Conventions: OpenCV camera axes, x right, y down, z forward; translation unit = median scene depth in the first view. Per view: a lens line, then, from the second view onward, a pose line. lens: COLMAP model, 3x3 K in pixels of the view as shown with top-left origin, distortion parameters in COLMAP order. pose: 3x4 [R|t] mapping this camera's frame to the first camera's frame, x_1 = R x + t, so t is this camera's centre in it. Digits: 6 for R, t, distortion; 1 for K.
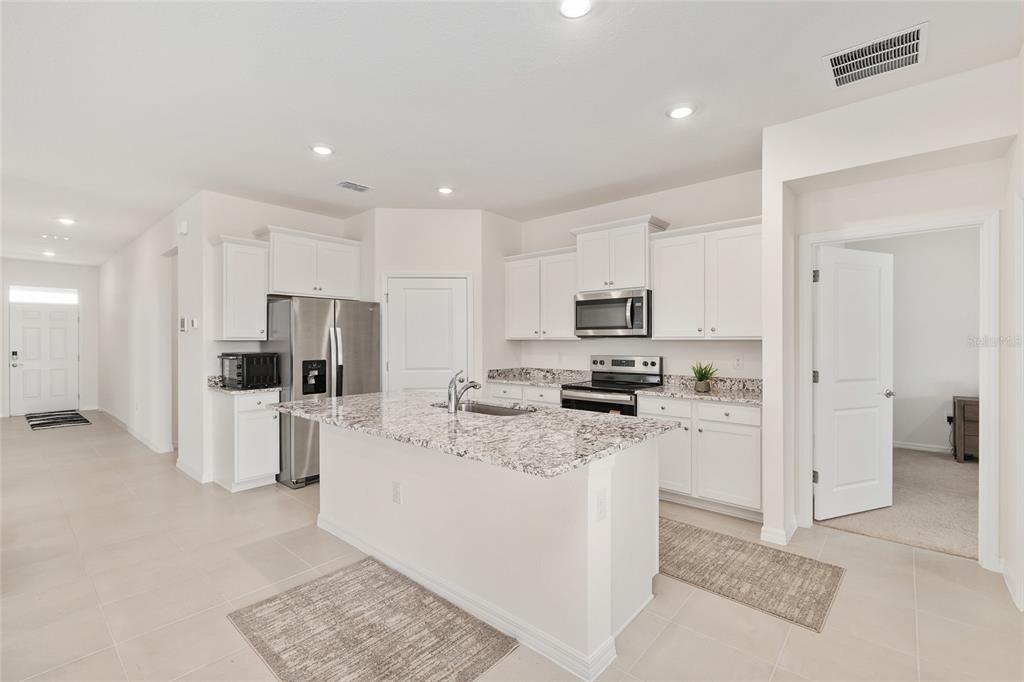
lens RADIAL K [[446.9, 0, 517.0], [0, 446.9, 342.6], [0, 0, 1]] dist [-0.001053, -0.000468]
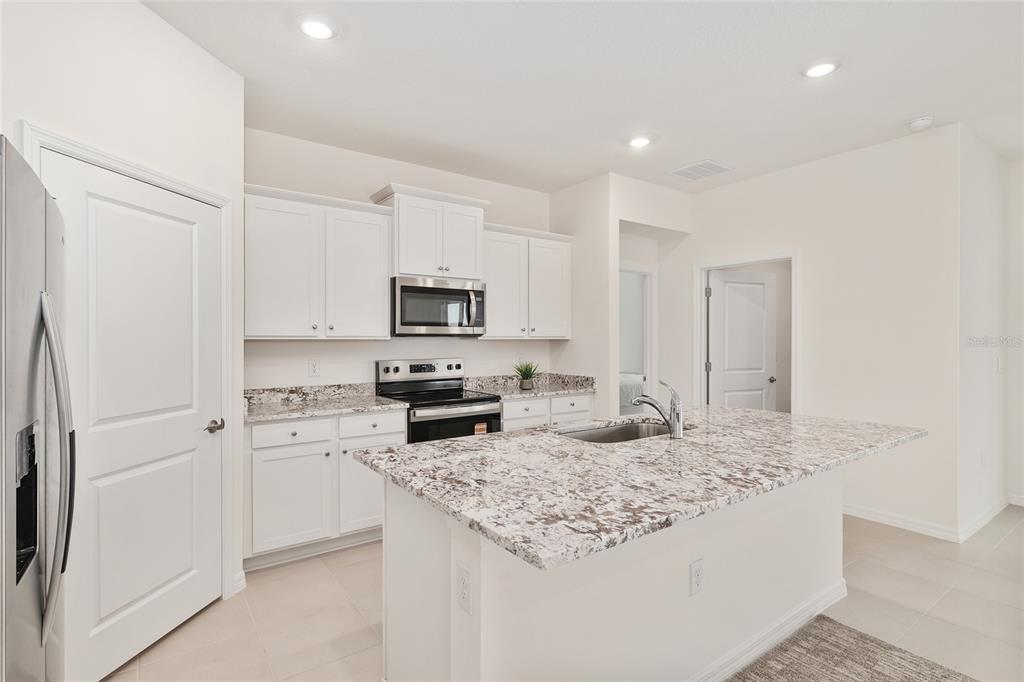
lens RADIAL K [[498.7, 0, 509.6], [0, 498.7, 340.9], [0, 0, 1]] dist [-0.000408, -0.000190]
pose [[0.237441, -0.003007, 0.971397, -0.605524], [0.006523, 0.999978, 0.001501, -0.004025], [-0.971380, 0.005980, 0.237455, 0.641495]]
